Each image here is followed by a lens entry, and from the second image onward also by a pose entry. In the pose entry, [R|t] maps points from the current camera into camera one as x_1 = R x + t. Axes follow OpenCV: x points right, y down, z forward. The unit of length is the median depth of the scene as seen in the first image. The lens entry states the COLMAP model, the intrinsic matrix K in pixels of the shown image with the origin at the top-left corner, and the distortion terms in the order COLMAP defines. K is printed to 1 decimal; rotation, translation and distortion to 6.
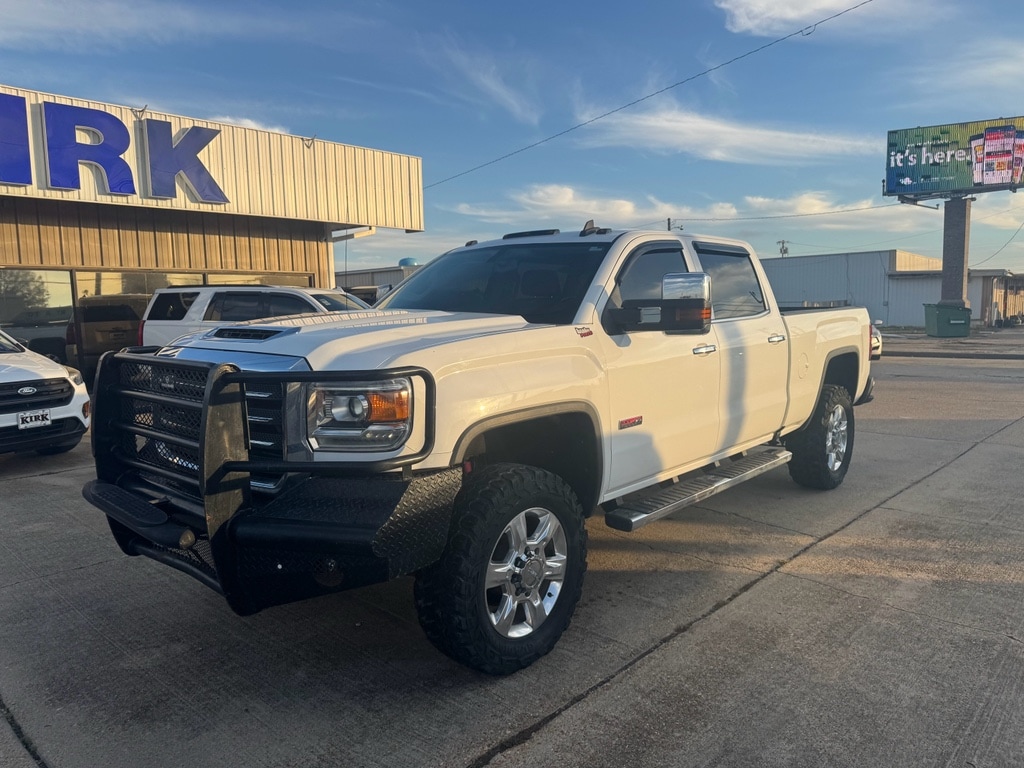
lens RADIAL K [[741.9, 0, 506.8], [0, 741.9, 384.7], [0, 0, 1]] dist [0.003898, -0.006279]
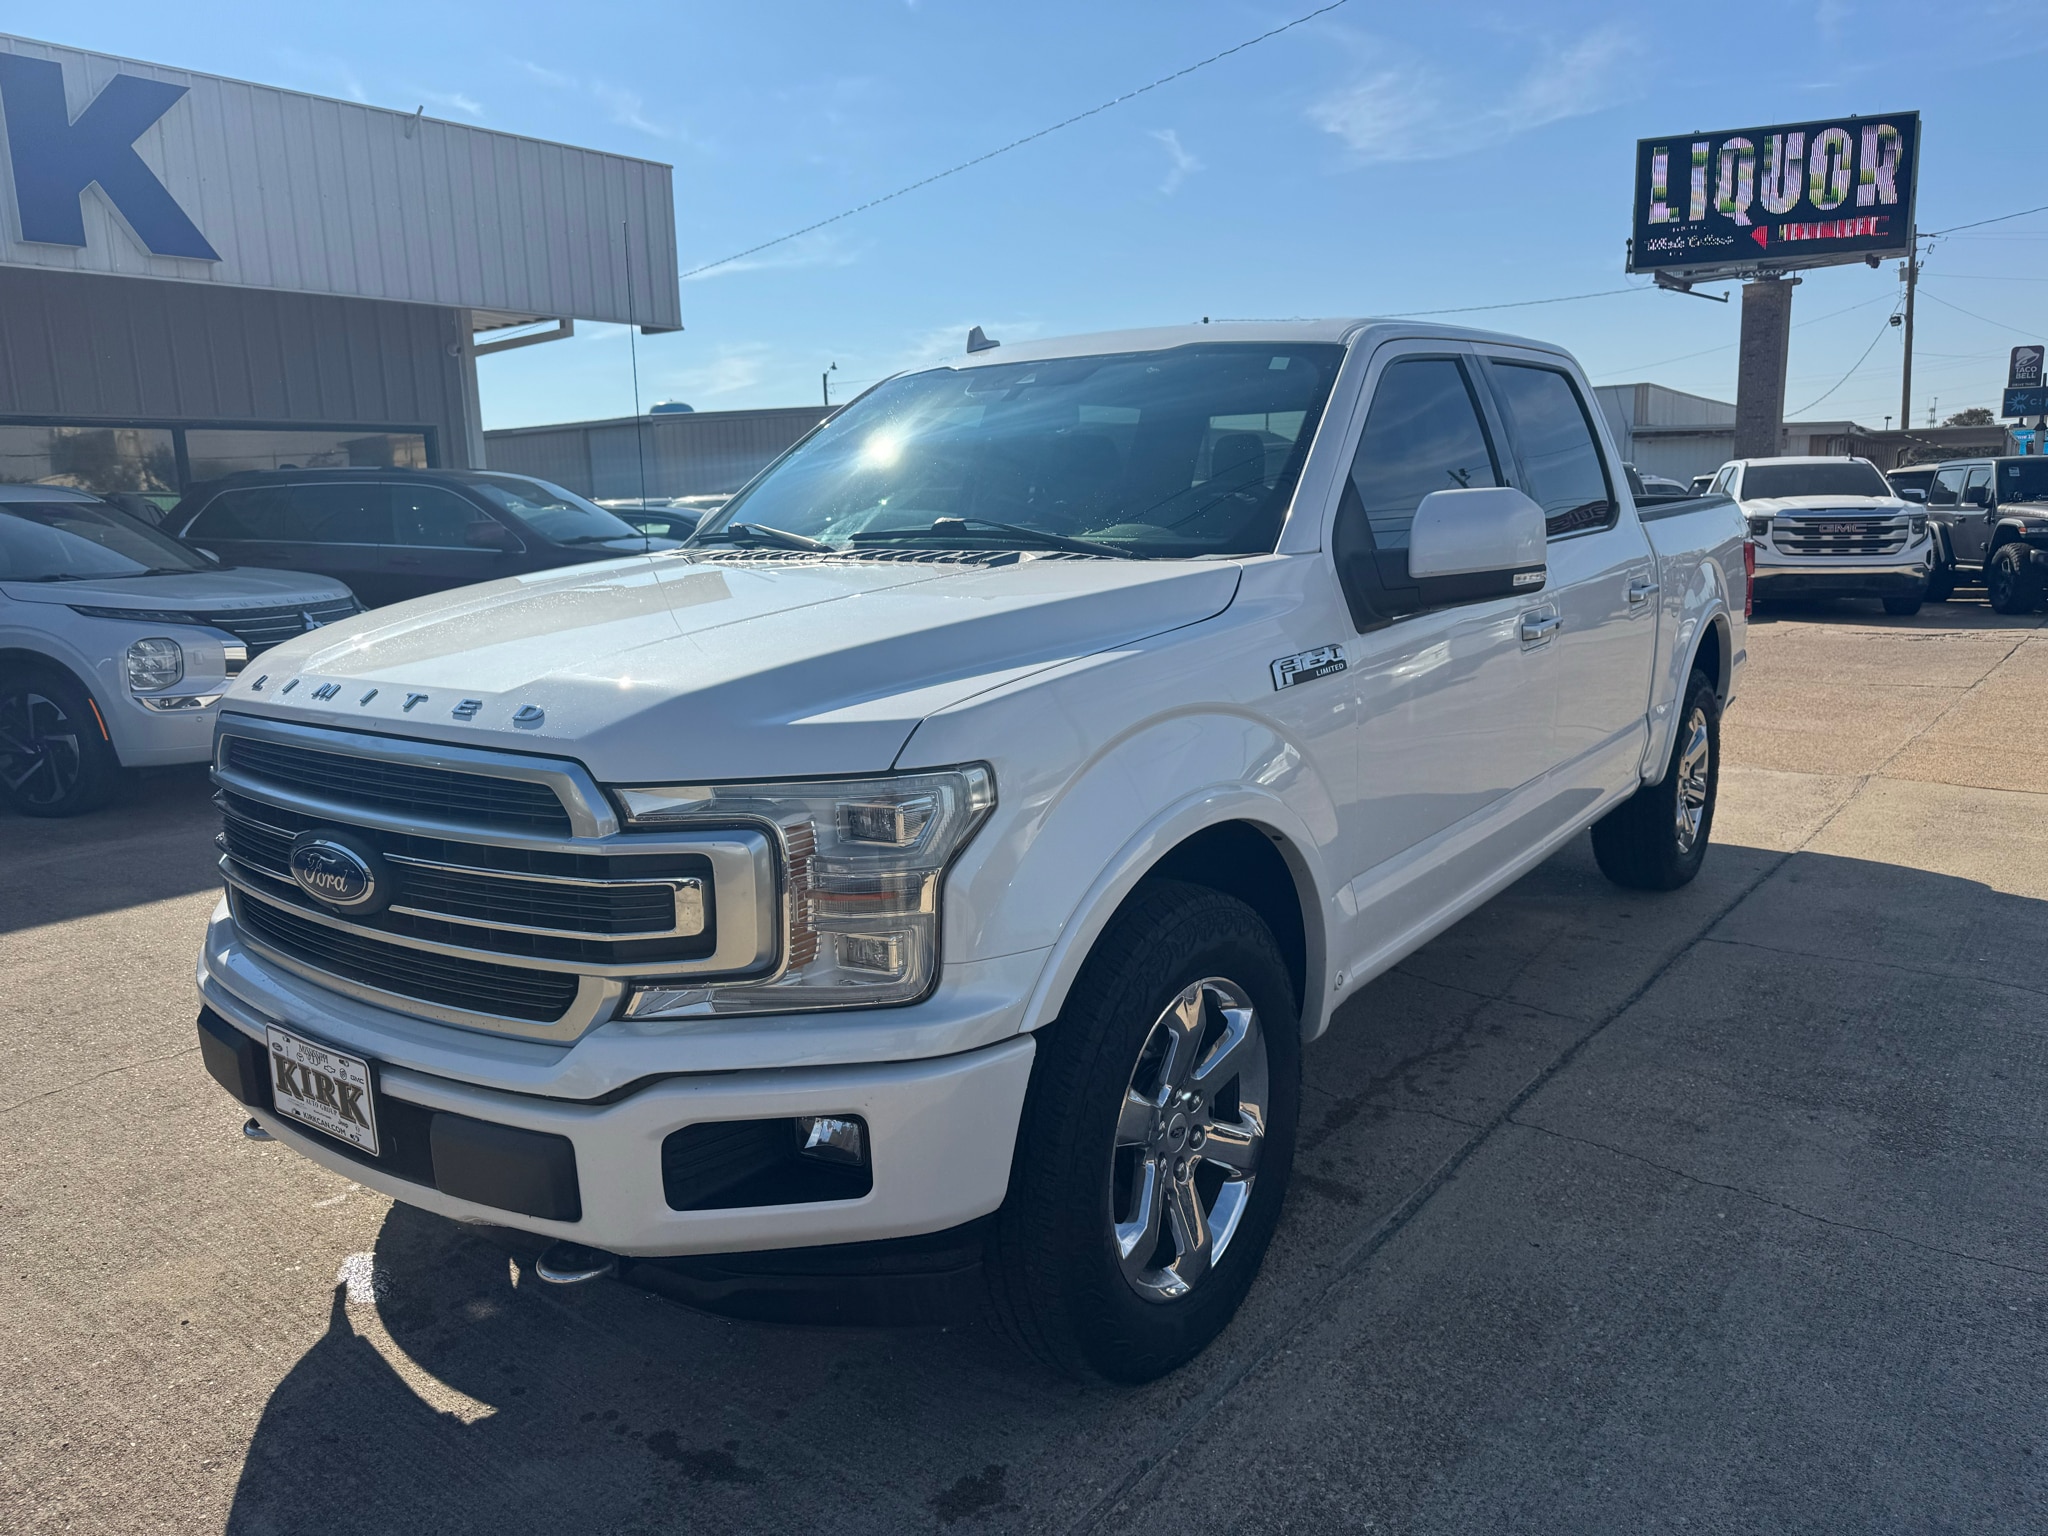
lens RADIAL K [[1477.8, 0, 1030.7], [0, 1477.8, 764.4], [0, 0, 1]] dist [0.006077, -0.007770]
pose [[0.994975, -0.024092, 0.097183, 0.012303], [0.017260, 0.997360, 0.070537, -0.006928], [-0.098626, -0.068505, 0.992764, 0.129966]]
